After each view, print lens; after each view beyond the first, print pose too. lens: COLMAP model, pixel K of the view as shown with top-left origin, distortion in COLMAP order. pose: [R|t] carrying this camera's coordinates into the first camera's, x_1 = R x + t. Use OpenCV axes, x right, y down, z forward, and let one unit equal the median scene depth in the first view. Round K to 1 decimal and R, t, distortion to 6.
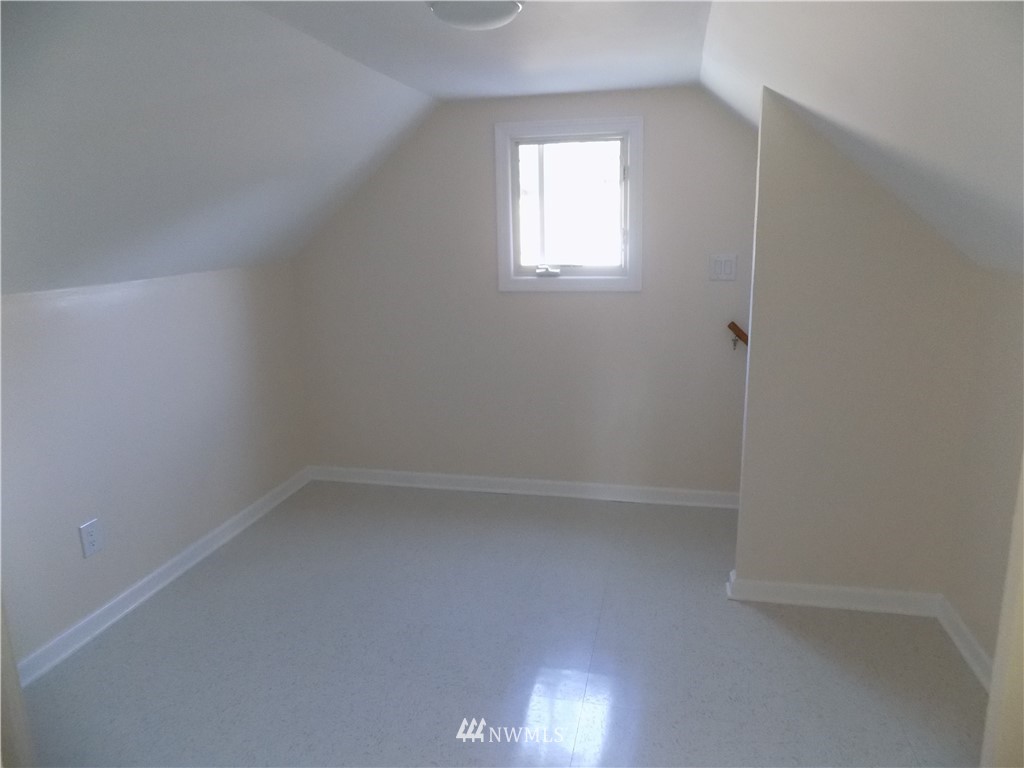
lens RADIAL K [[690.8, 0, 511.5], [0, 690.8, 385.2], [0, 0, 1]] dist [-0.057151, -0.000670]
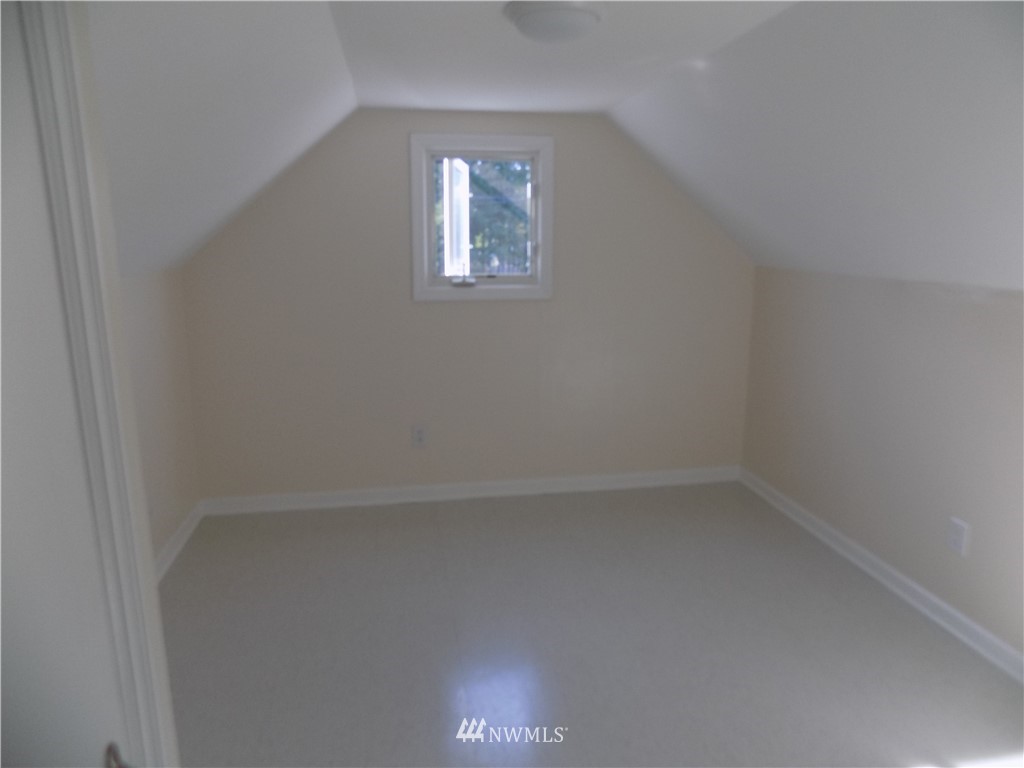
lens RADIAL K [[690.8, 0, 511.5], [0, 690.8, 384.0], [0, 0, 1]] dist [-0.057151, -0.000670]
pose [[0.906010, -0.051620, 0.420097, -0.323507], [0.062227, 0.997995, -0.011574, 0.003769], [-0.418658, 0.036627, 0.907405, 0.046349]]
